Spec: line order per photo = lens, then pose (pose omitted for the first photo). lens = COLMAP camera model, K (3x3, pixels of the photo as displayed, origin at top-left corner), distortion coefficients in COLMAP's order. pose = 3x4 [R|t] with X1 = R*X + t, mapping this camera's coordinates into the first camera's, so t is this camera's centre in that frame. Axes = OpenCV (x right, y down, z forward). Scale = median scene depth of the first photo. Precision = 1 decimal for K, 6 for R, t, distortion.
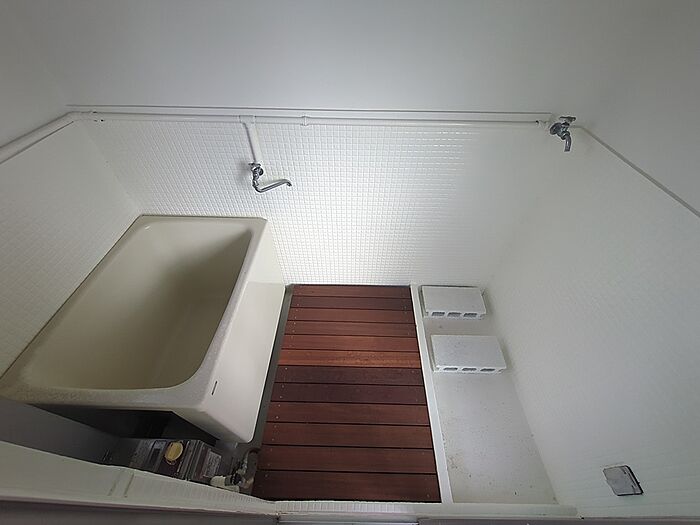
lens RADIAL K [[275.3, 0, 352.0], [0, 275.3, 263.3], [0, 0, 1]] dist [-0.005141, -0.001117]
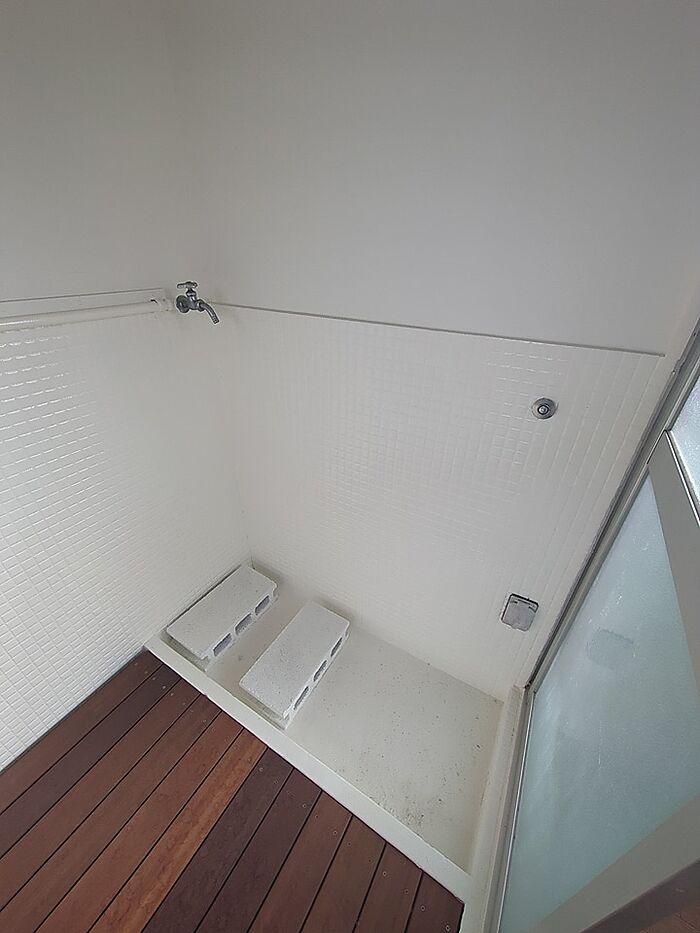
lens RADIAL K [[366.9, 0, 352.7], [0, 366.9, 468.2], [0, 0, 1]] dist [-0.005141, -0.001117]
pose [[0.489103, -0.441836, 0.752037, 0.046953], [0.628455, 0.776399, 0.047420, 0.041550], [-0.604832, 0.449428, 0.657413, 0.214174]]
